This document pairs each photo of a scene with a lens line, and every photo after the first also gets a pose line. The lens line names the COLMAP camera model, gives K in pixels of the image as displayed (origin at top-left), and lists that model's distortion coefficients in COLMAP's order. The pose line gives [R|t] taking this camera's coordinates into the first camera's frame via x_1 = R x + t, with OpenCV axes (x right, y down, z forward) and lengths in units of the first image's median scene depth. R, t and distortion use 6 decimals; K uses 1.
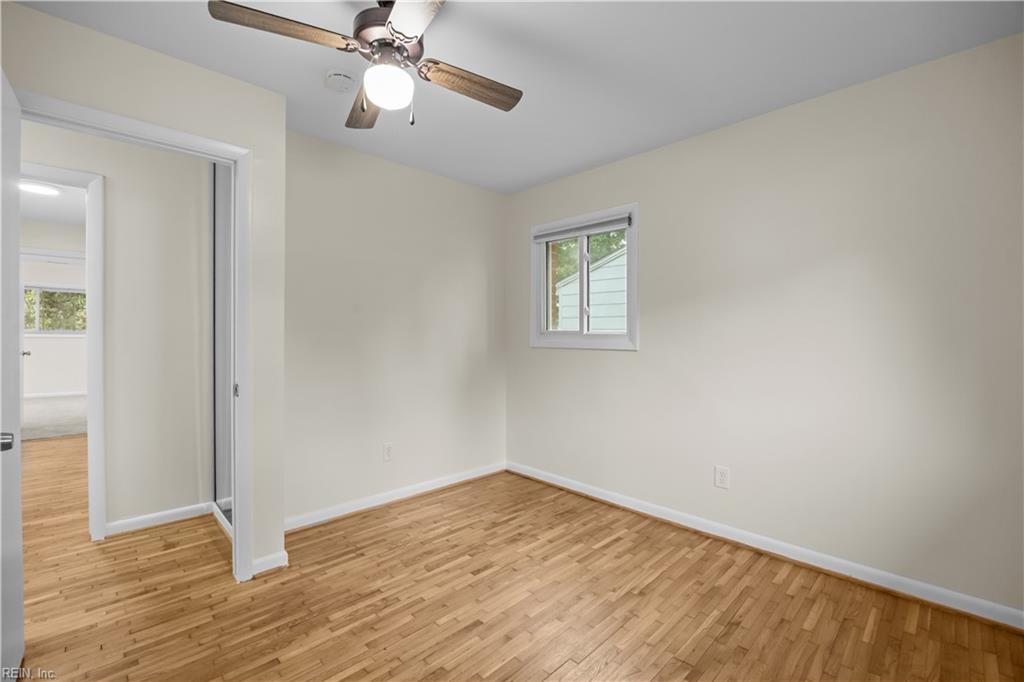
lens RADIAL K [[436.4, 0, 522.3], [0, 436.4, 338.4], [0, 0, 1]] dist [-0.010740, -0.000424]
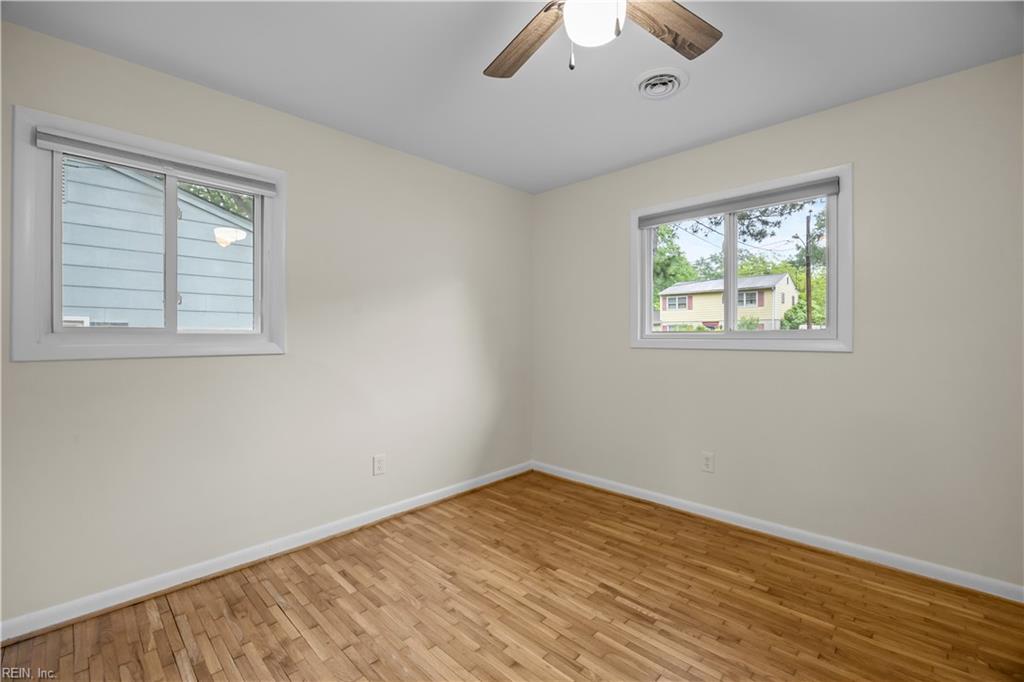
lens RADIAL K [[436.4, 0, 511.5], [0, 436.4, 335.4], [0, 0, 1]] dist [-0.010740, -0.000424]
pose [[-0.009172, -0.006360, 0.999938, -0.684792], [0.003876, 0.999972, 0.006396, -0.013516], [-0.999950, 0.003934, -0.009147, 0.724201]]
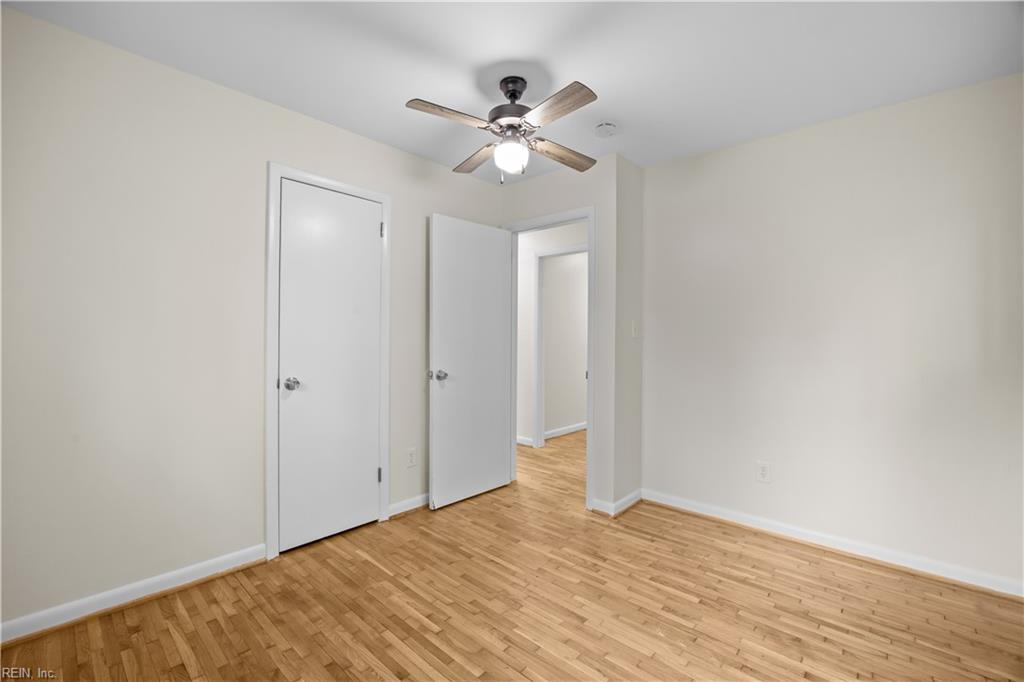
lens RADIAL K [[436.4, 0, 520.9], [0, 436.4, 339.7], [0, 0, 1]] dist [-0.010740, -0.000424]
pose [[0.060431, 0.000353, -0.998172, 0.683635], [-0.008565, 0.999963, -0.000165, -0.000557], [0.998136, 0.008559, 0.060431, 0.594418]]
